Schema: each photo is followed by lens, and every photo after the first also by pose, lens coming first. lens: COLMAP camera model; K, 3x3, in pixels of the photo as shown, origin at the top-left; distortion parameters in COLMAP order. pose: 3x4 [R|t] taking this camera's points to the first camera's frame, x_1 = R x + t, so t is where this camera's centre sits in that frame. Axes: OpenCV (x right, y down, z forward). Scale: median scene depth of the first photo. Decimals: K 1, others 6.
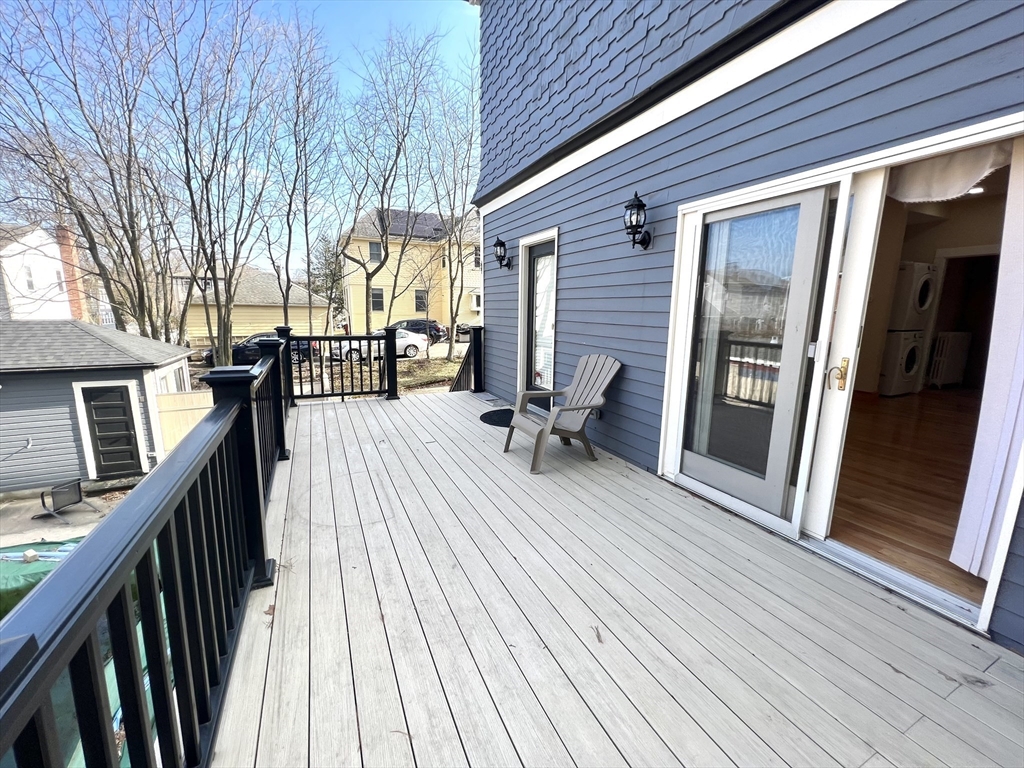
lens RADIAL K [[407.6, 0, 509.1], [0, 407.6, 379.5], [0, 0, 1]] dist [-0.001270, 0.000400]
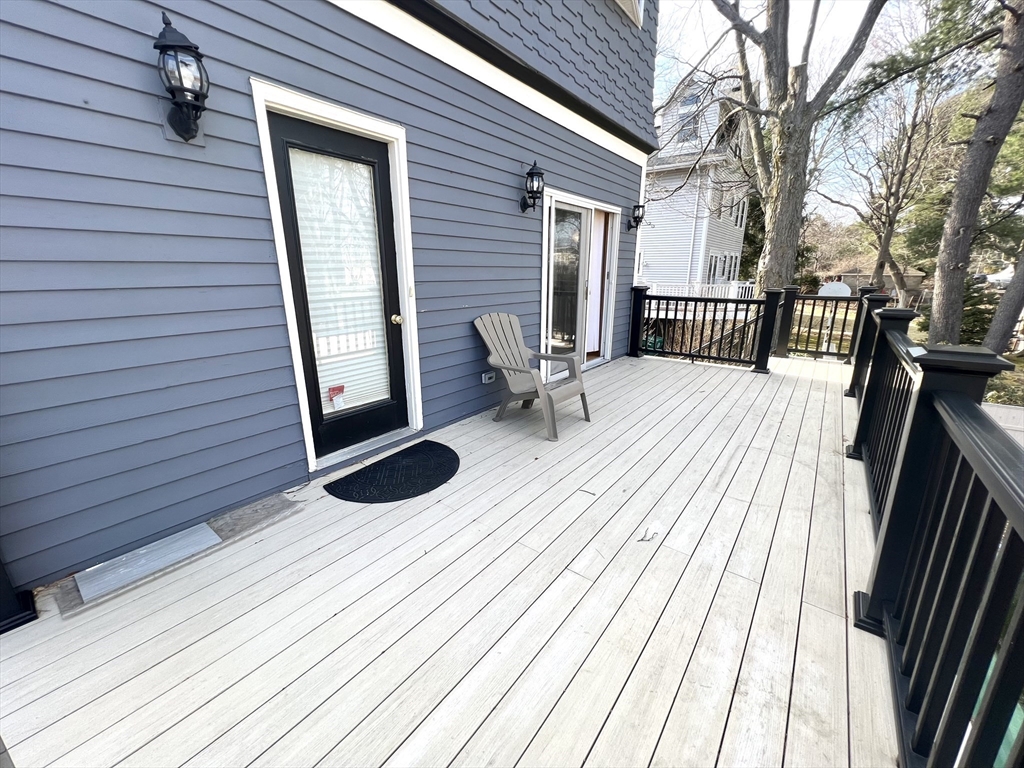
lens RADIAL K [[407.6, 0, 515.7], [0, 407.6, 380.2], [0, 0, 1]] dist [-0.001270, 0.000400]
pose [[-0.454588, -0.247712, 0.855563, -0.783980], [0.142066, 0.928088, 0.344194, -0.281917], [-0.879299, 0.278012, -0.386706, 1.625403]]
